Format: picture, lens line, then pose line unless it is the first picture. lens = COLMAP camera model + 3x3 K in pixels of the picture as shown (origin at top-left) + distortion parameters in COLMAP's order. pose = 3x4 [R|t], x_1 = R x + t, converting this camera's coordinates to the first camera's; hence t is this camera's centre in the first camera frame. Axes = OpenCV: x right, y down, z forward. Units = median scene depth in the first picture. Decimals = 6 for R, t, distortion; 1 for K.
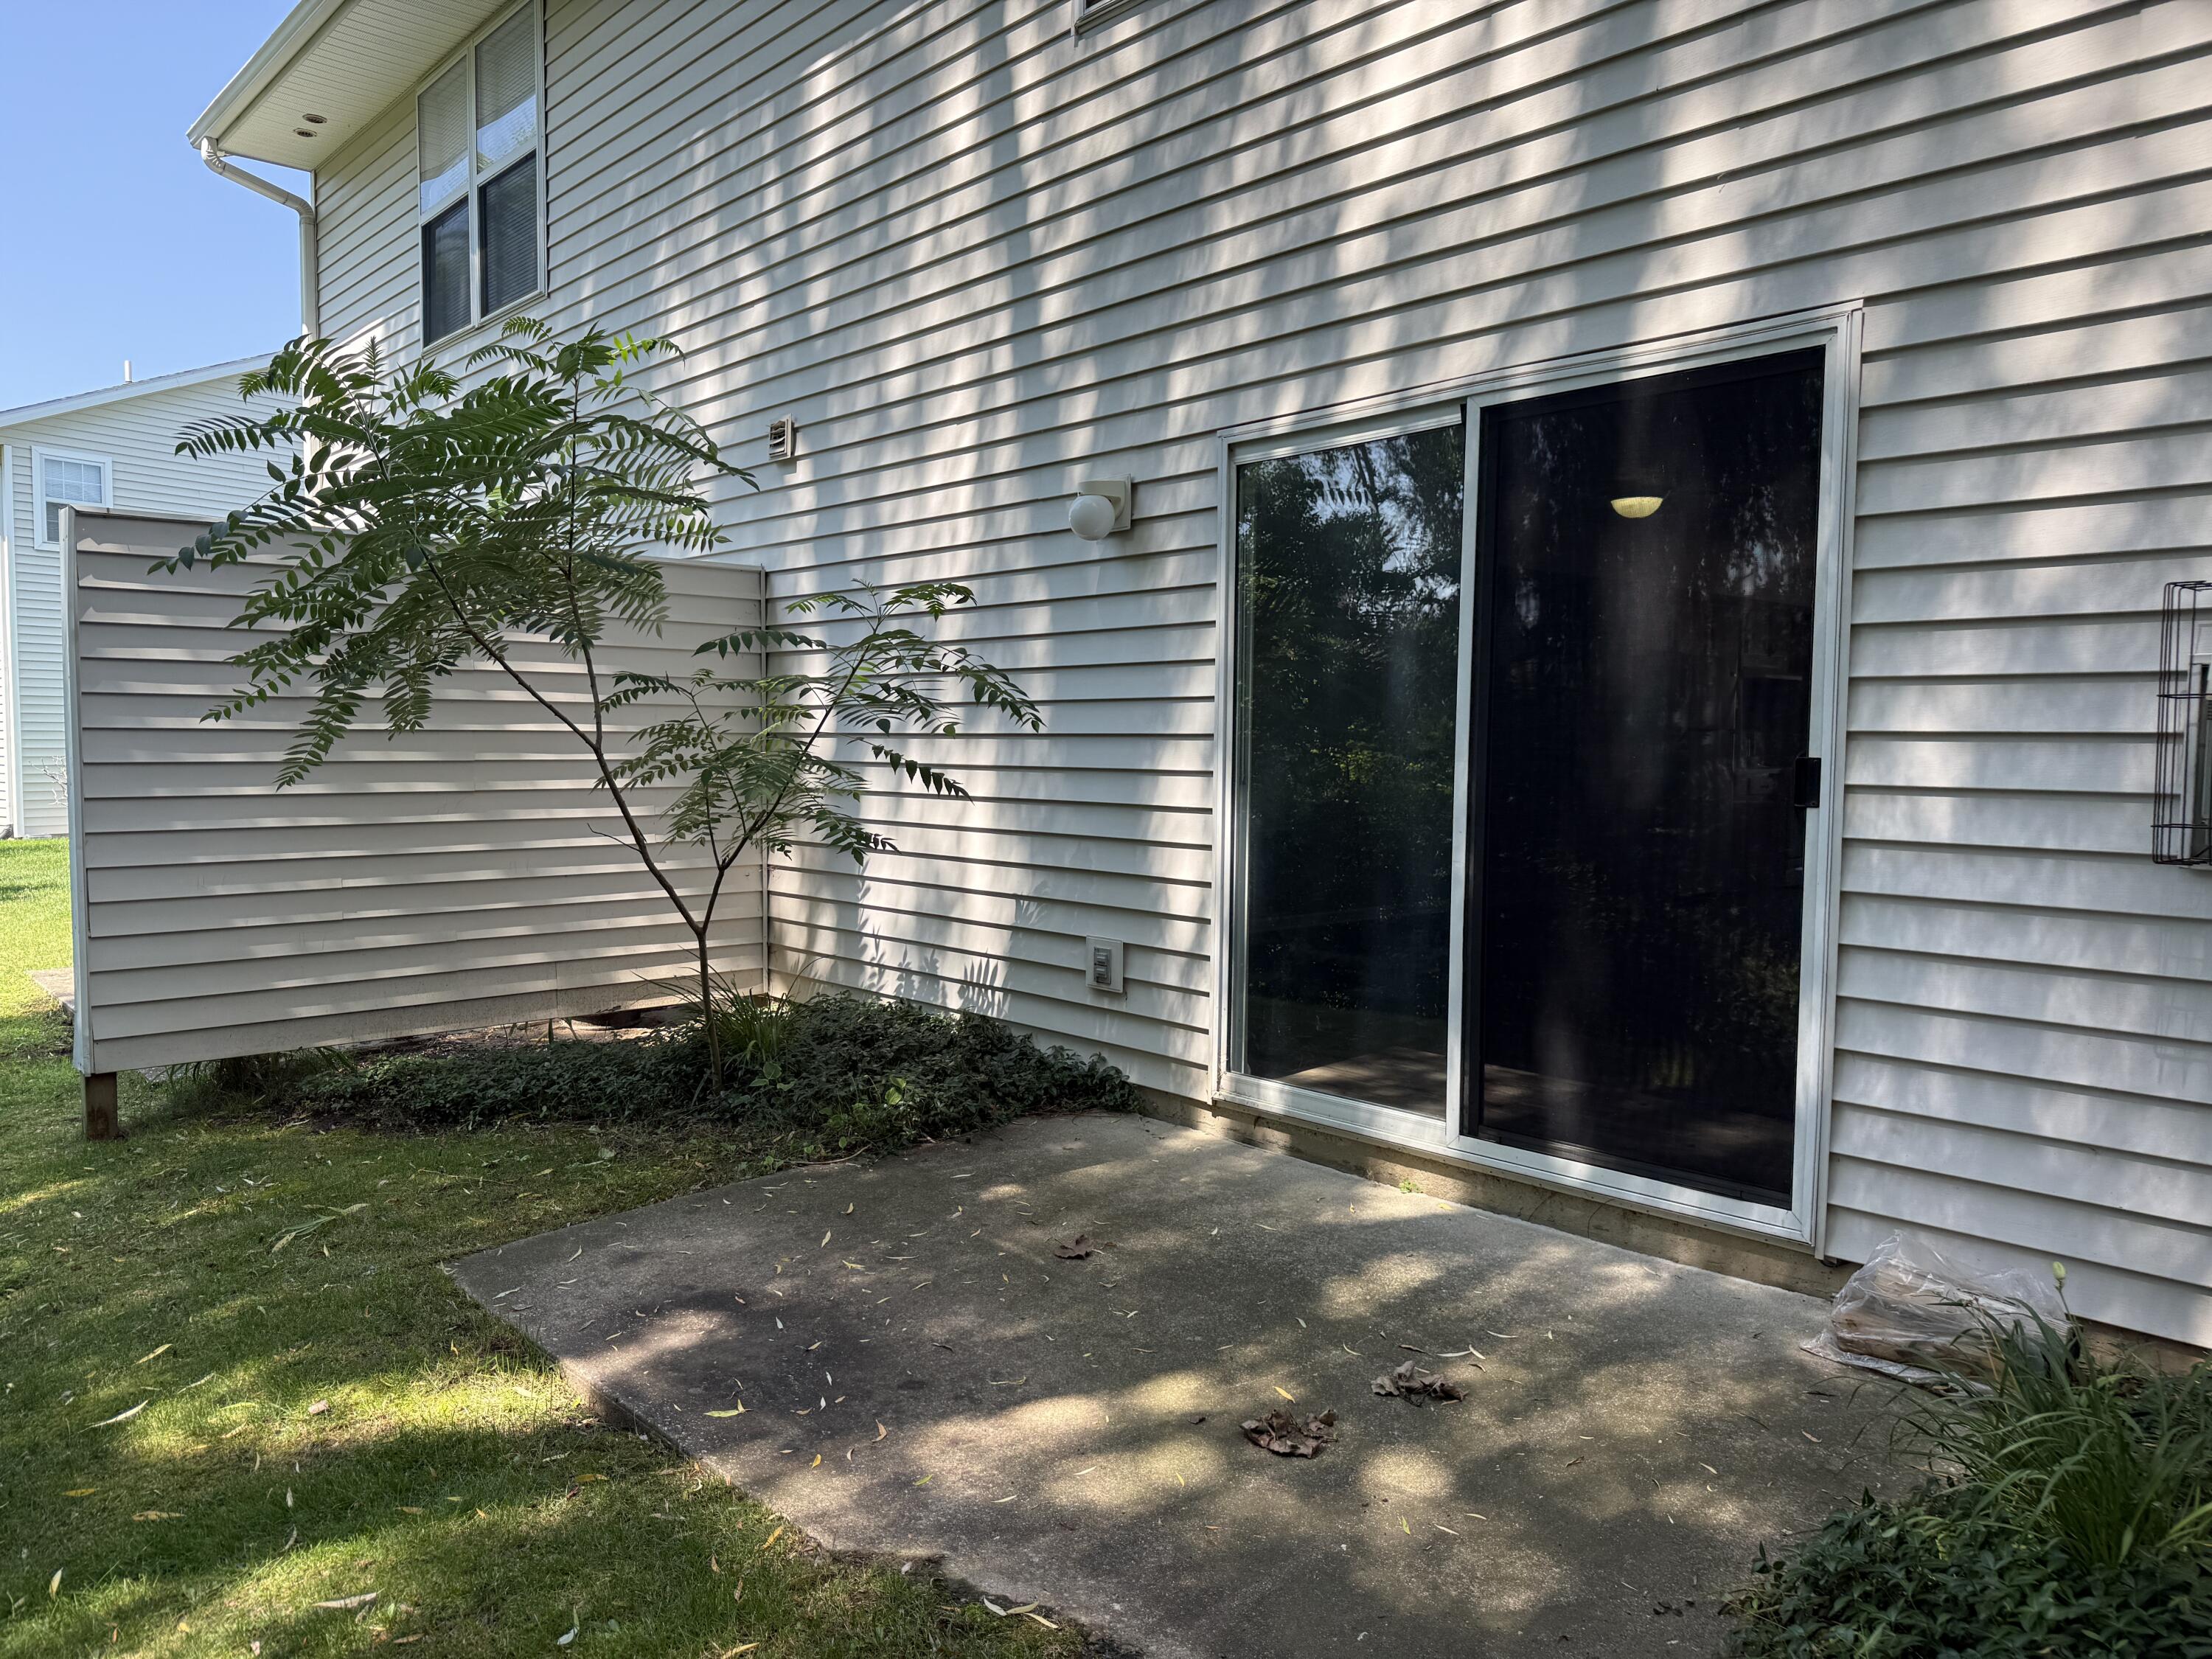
lens RADIAL K [[1549.2, 0, 1104.3], [0, 1549.2, 839.9], [0, 0, 1]] dist [0.009085, -0.000280]
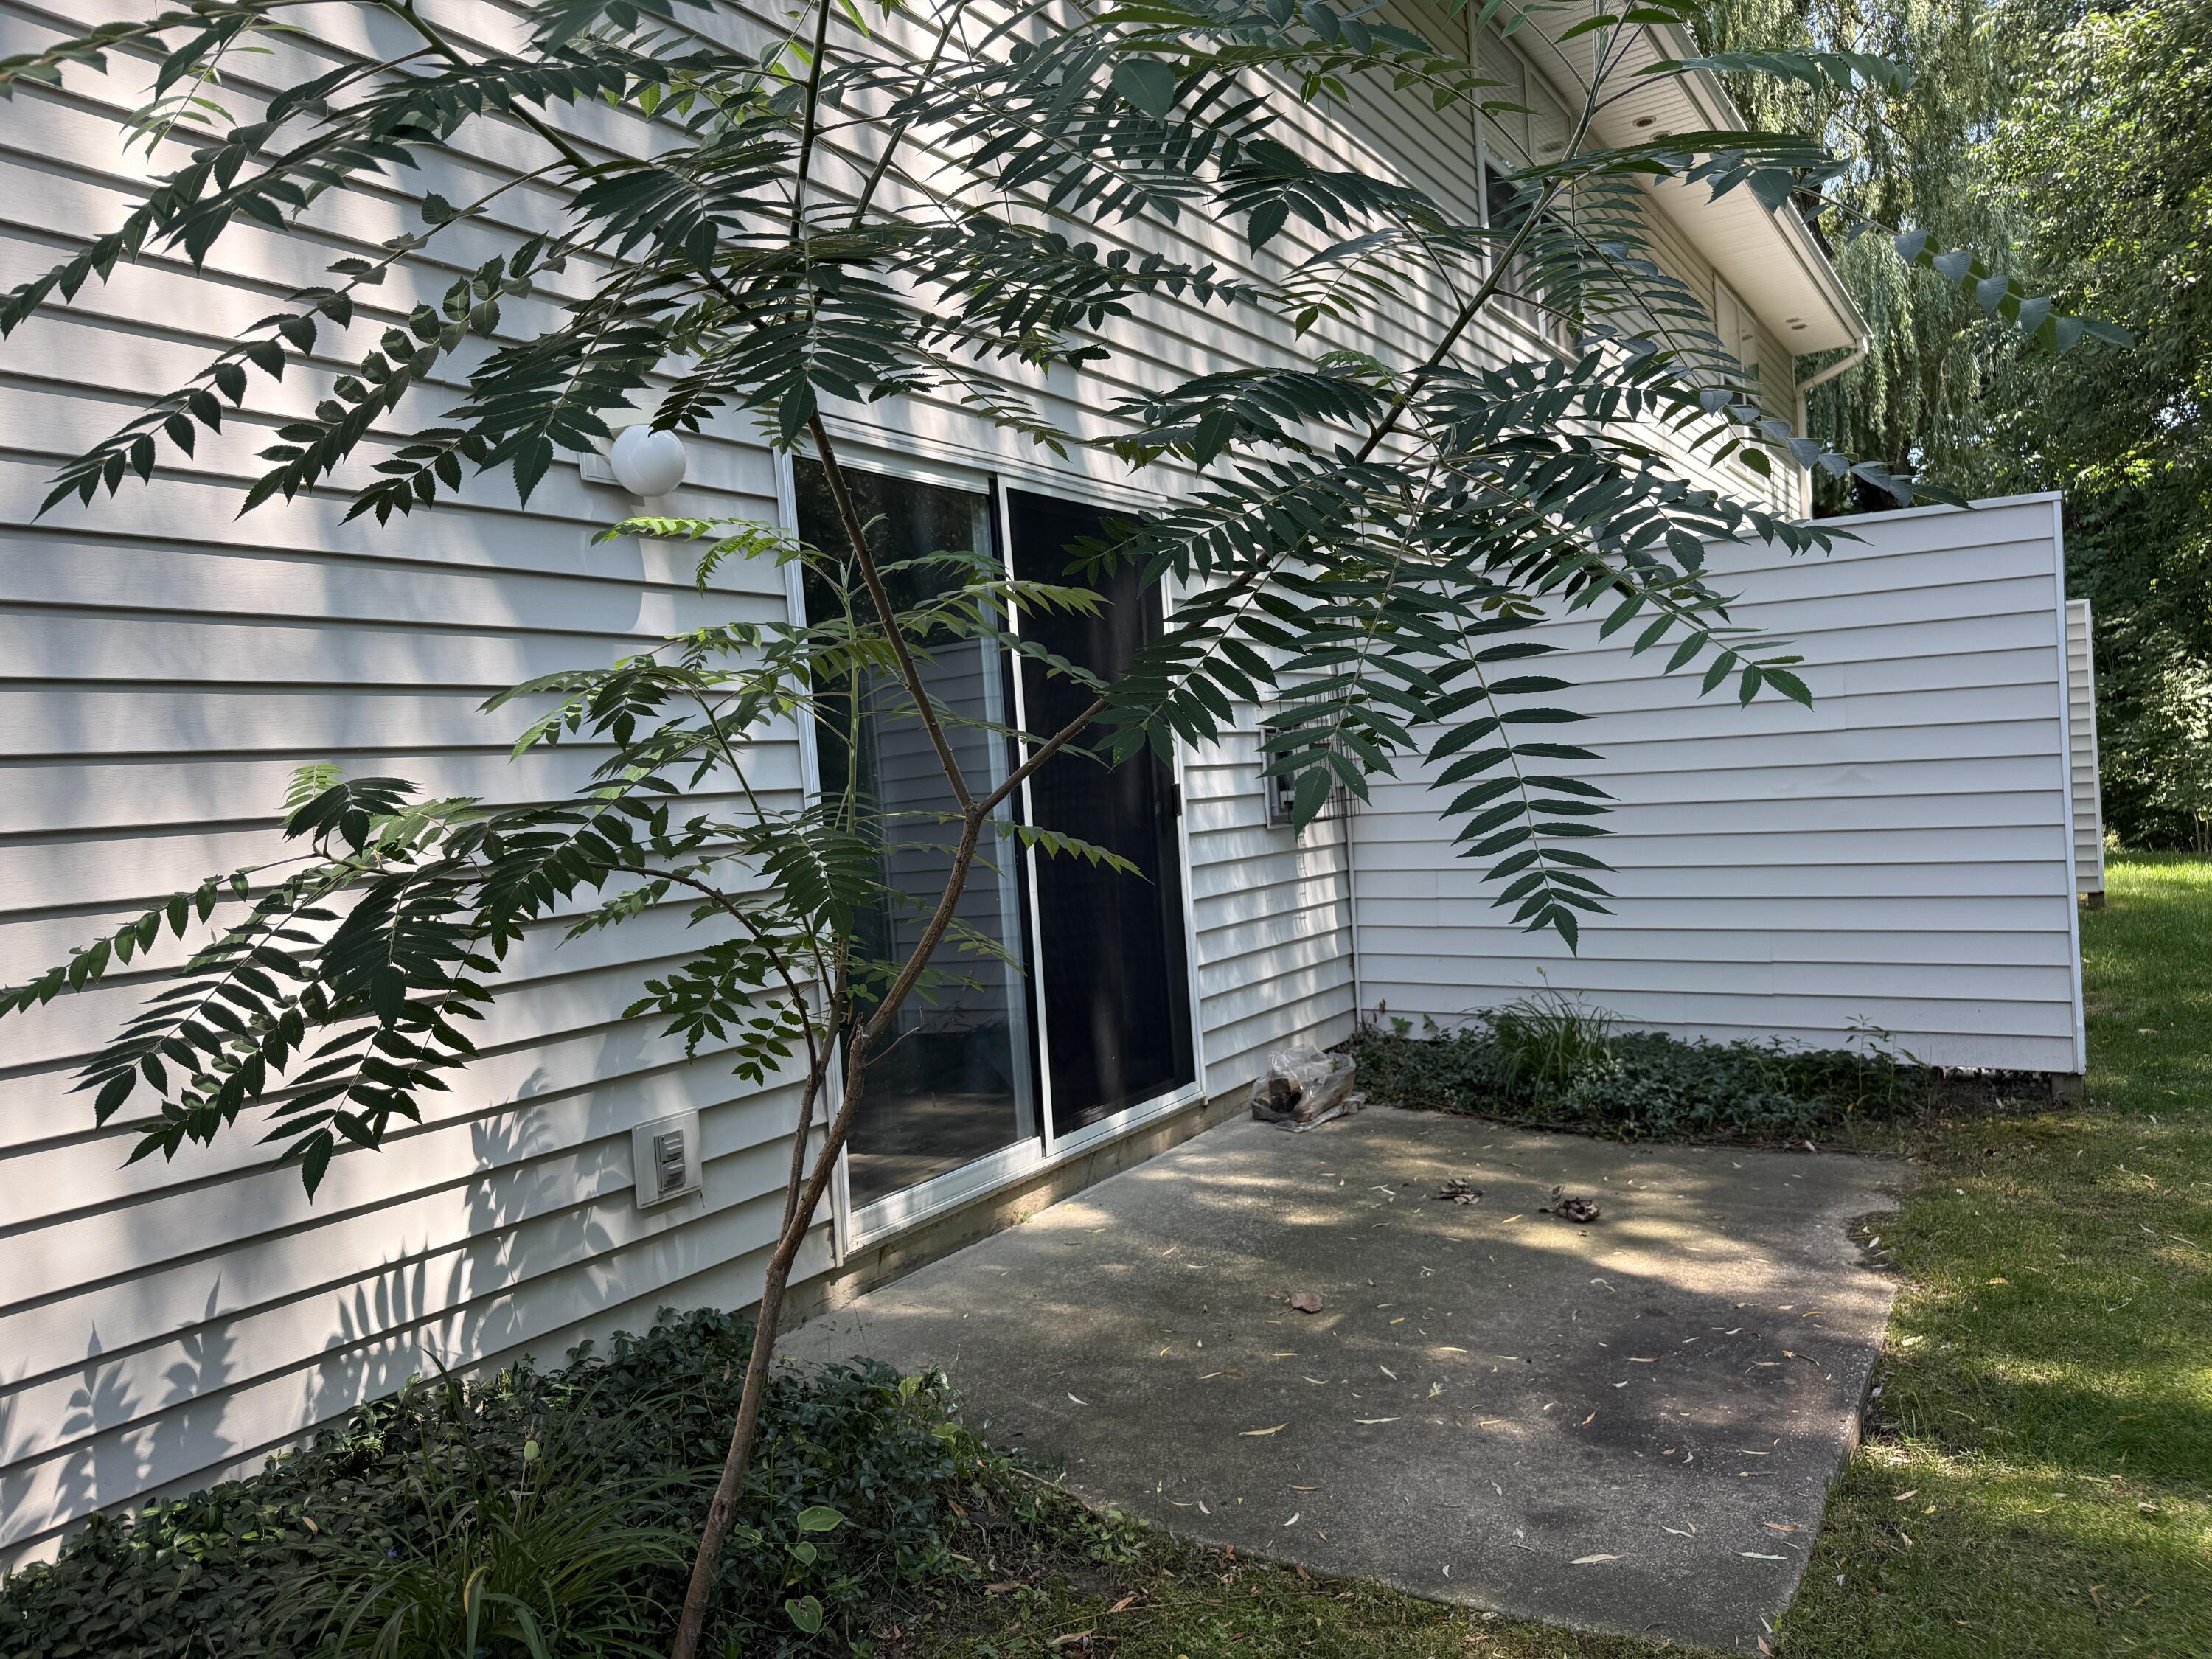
lens RADIAL K [[1550.5, 0, 1104.0], [0, 1550.5, 818.5], [0, 0, 1]] dist [0.036951, 0.001479]
pose [[-0.256049, -0.021086, 0.966434, -1.011365], [0.120862, 0.991219, 0.053648, -0.109651], [-0.959078, 0.130542, -0.251252, 1.461779]]
